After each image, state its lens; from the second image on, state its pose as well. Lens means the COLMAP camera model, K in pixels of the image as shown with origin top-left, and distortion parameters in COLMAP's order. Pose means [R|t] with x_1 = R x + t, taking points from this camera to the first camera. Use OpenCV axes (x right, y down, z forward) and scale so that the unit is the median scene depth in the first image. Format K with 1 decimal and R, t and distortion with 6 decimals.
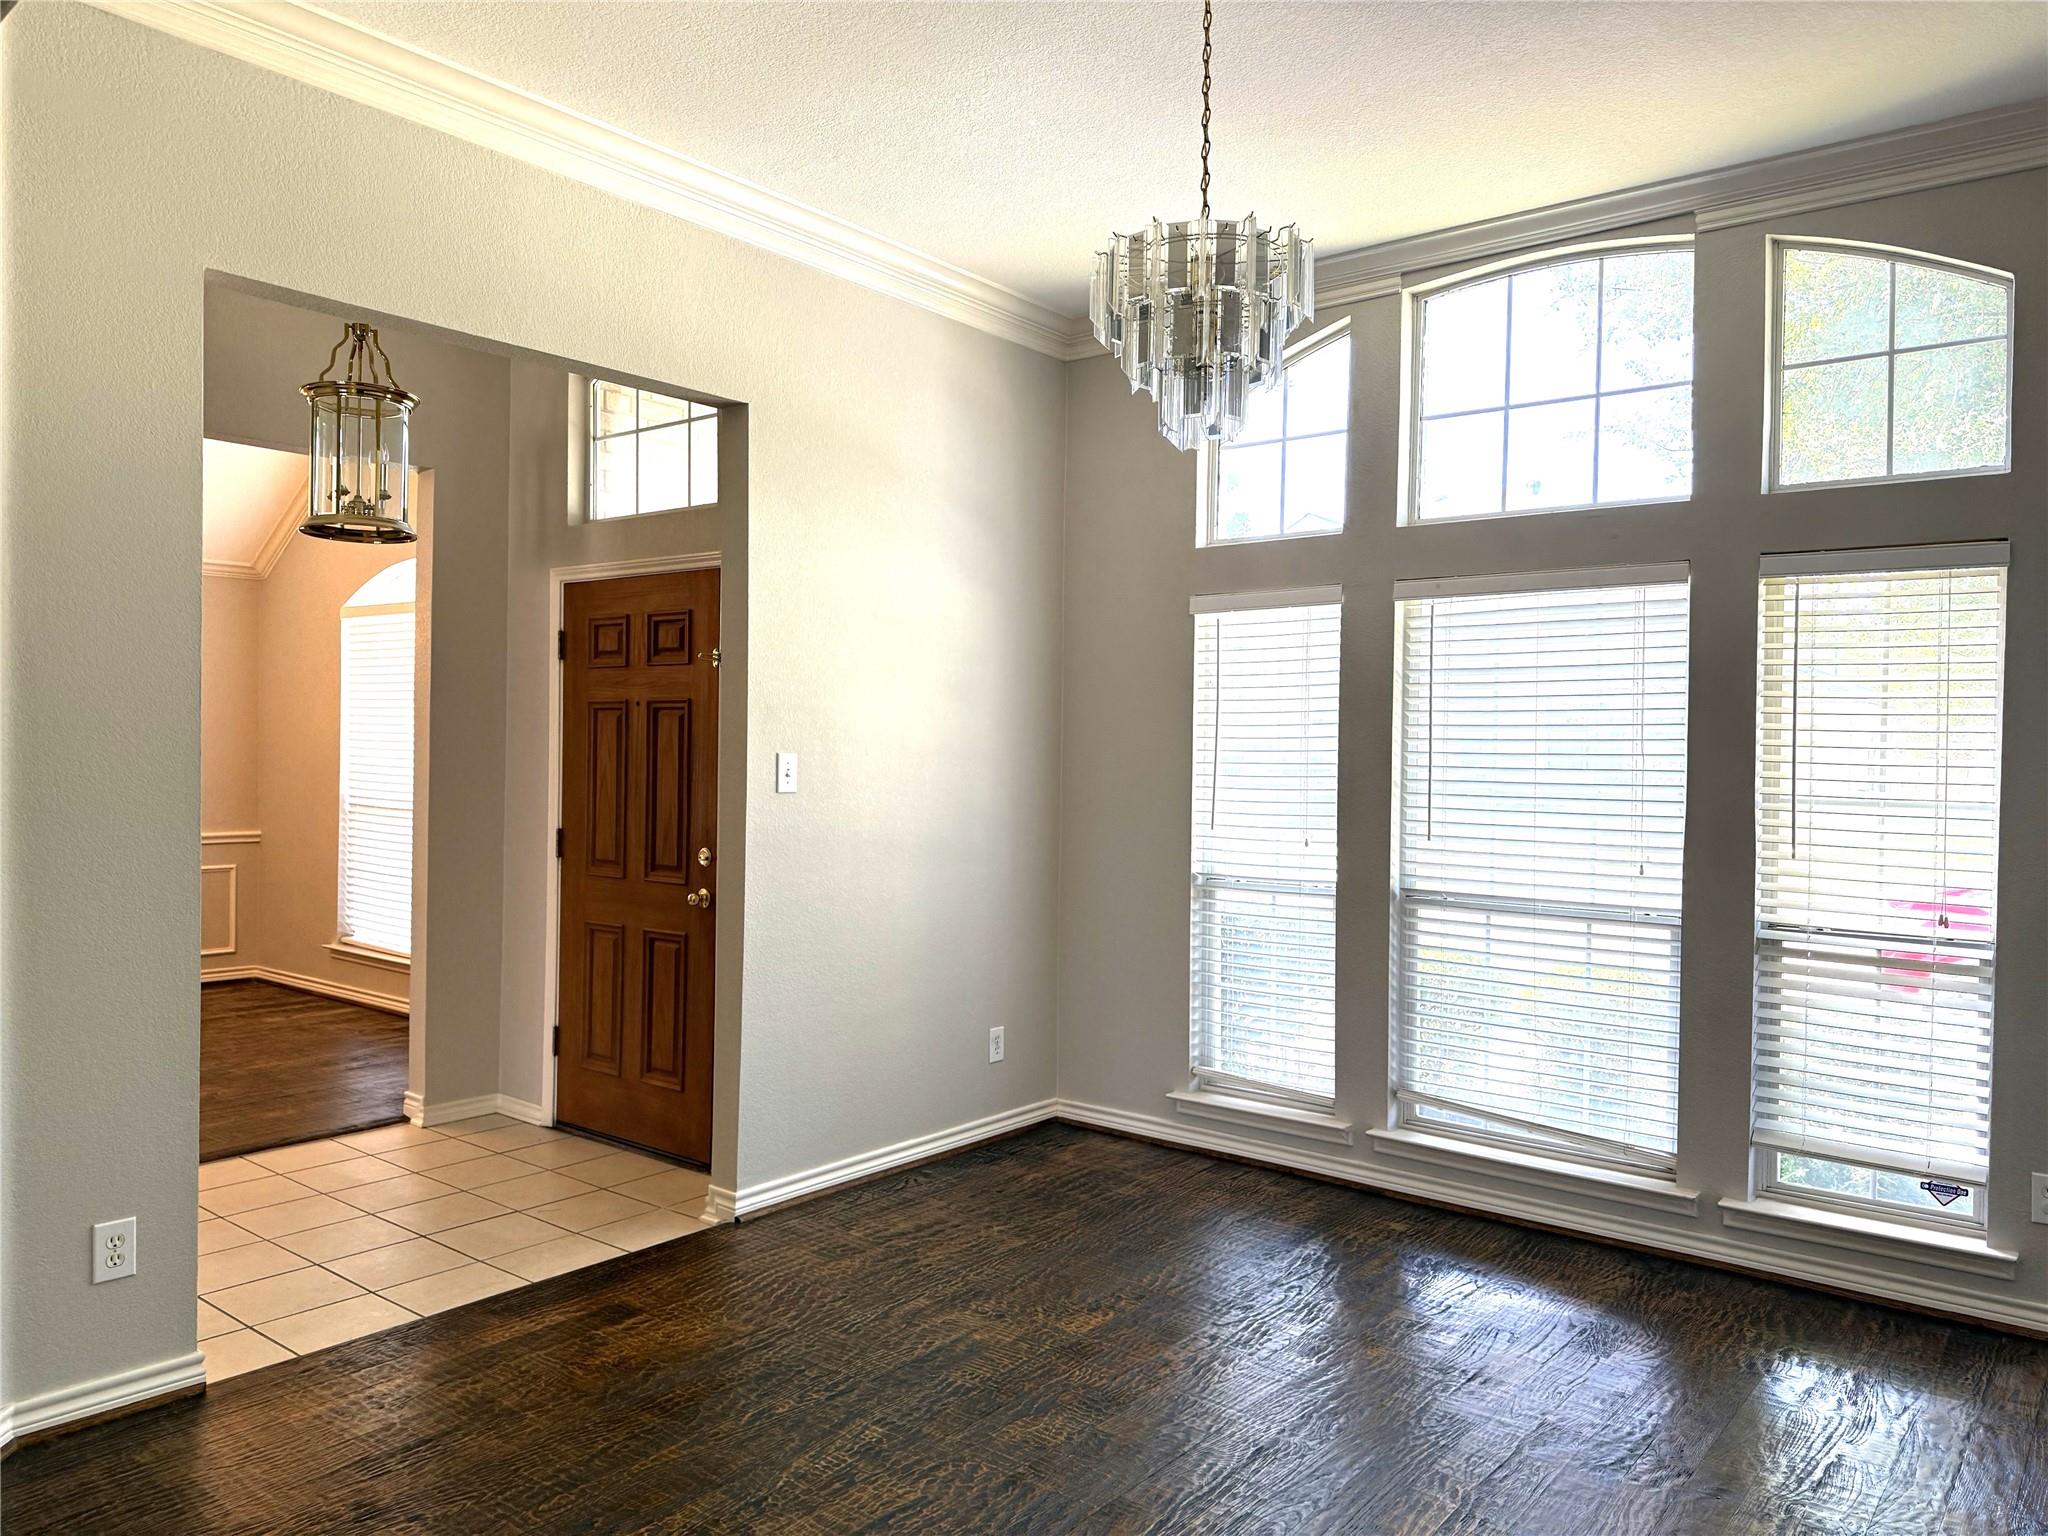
lens RADIAL K [[1442.2, 0, 1024.0], [0, 1442.2, 768.0], [0, 0, 1]] dist [-0.012048, -0.003595]
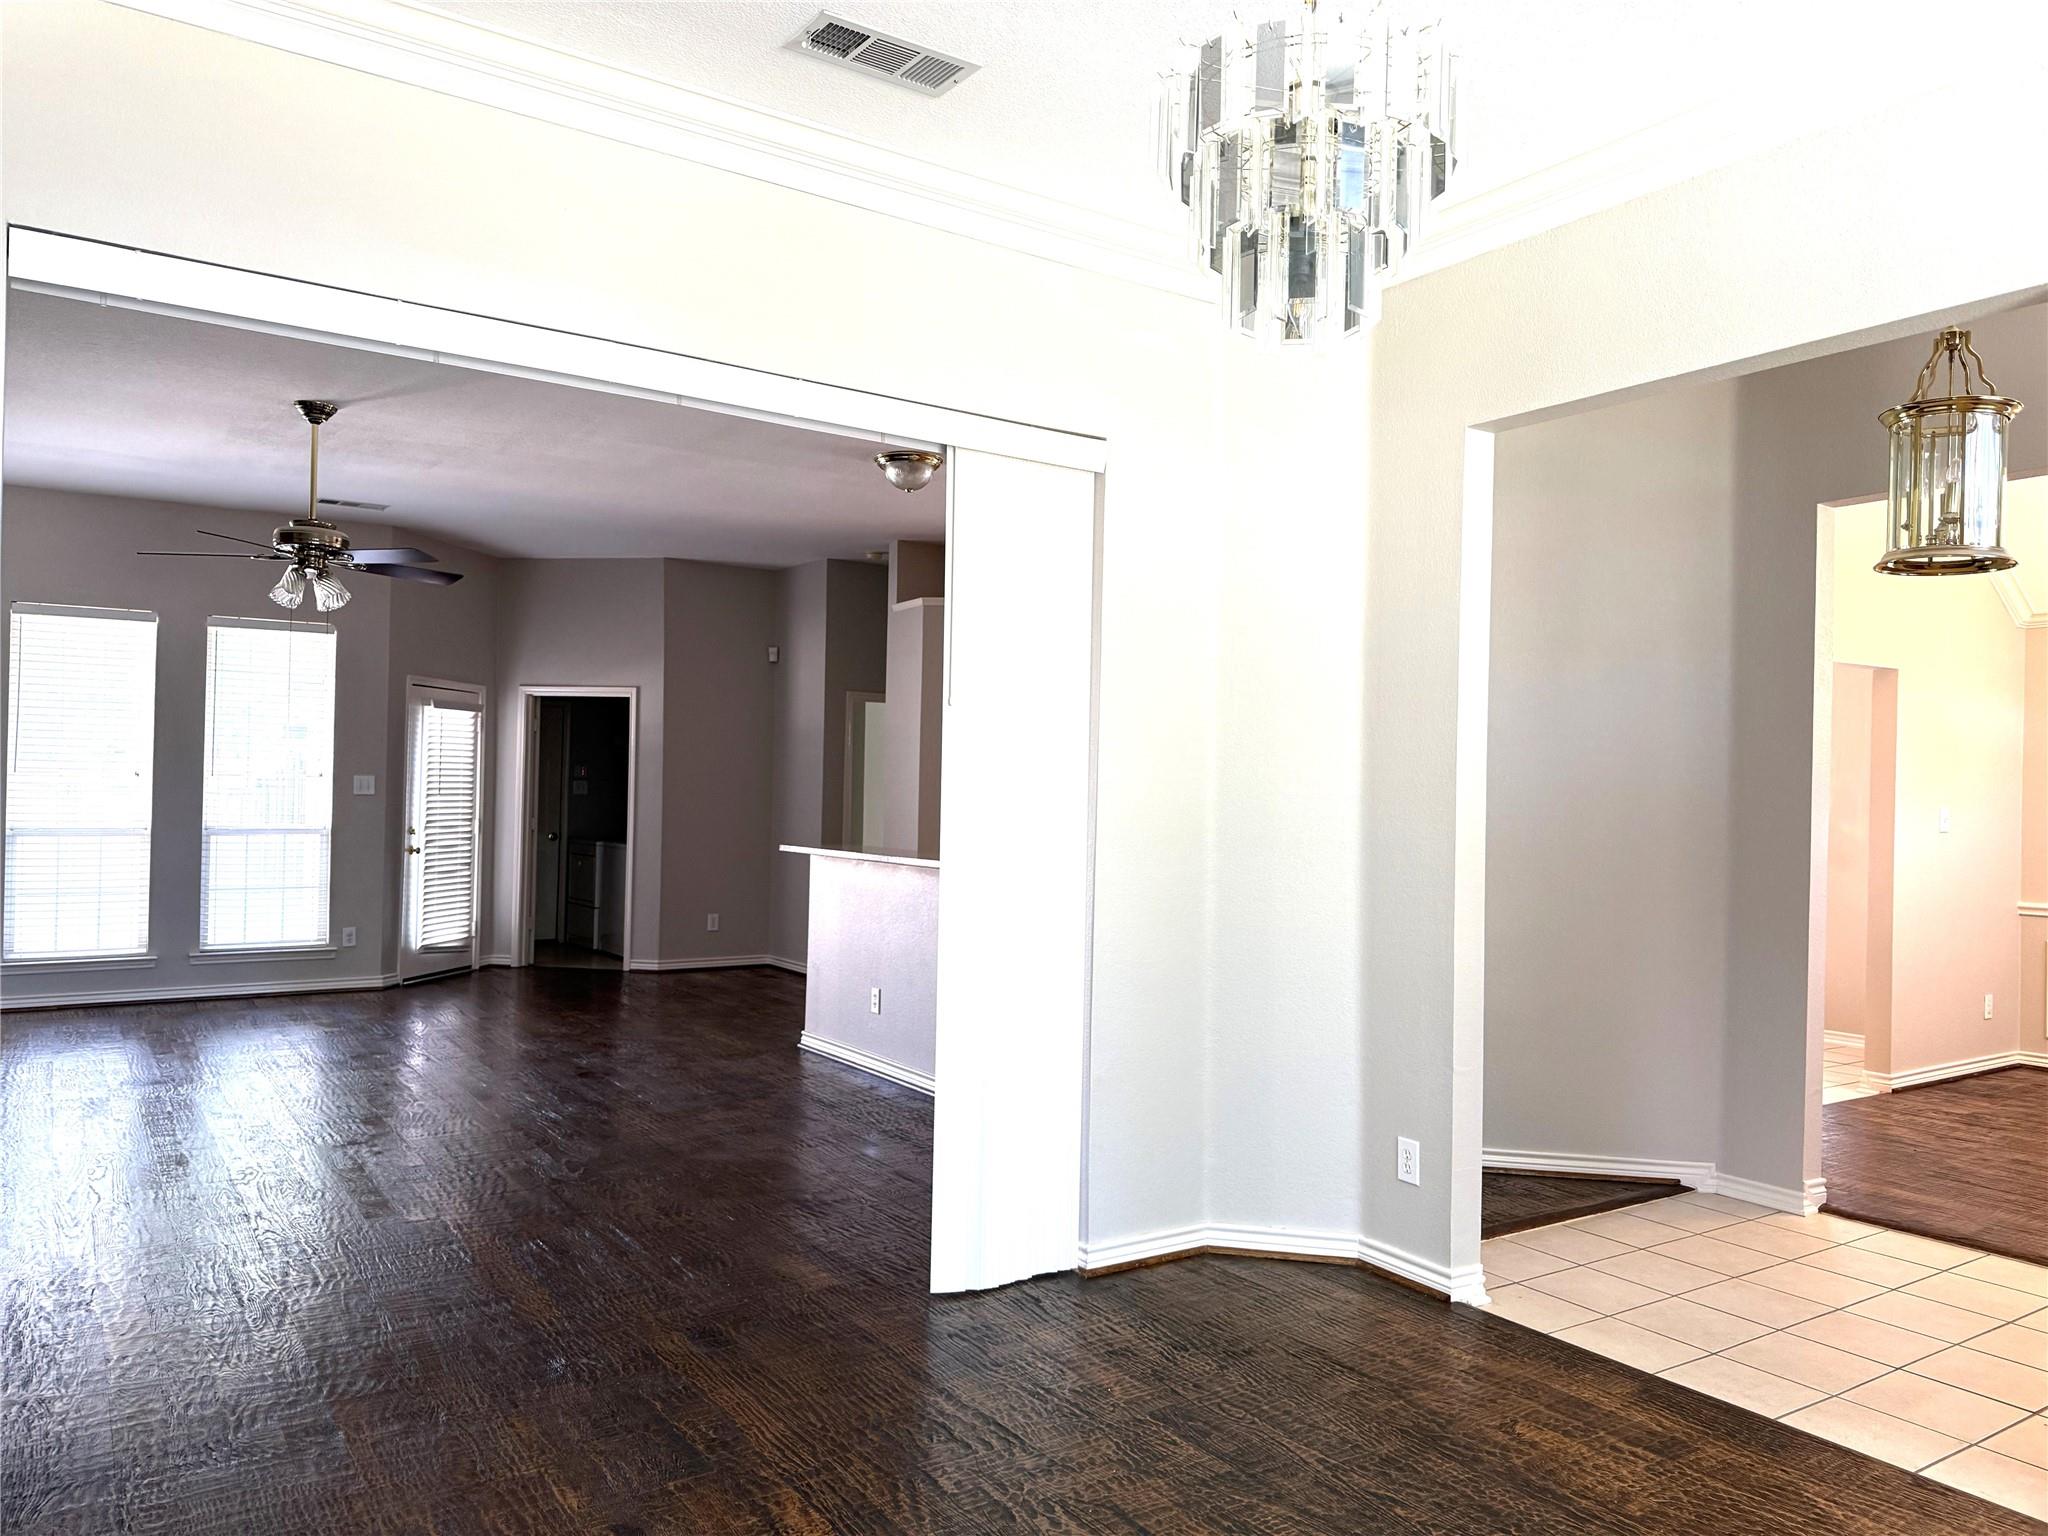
lens RADIAL K [[1413.7, 0, 1024.0], [0, 1413.7, 768.0], [0, 0, 1]] dist [-0.007923, -0.003638]
pose [[-0.304430, -0.034976, -0.951892, 0.726770], [-0.031945, 0.999138, -0.026495, 0.004778], [0.951999, 0.022343, -0.305285, 0.971246]]
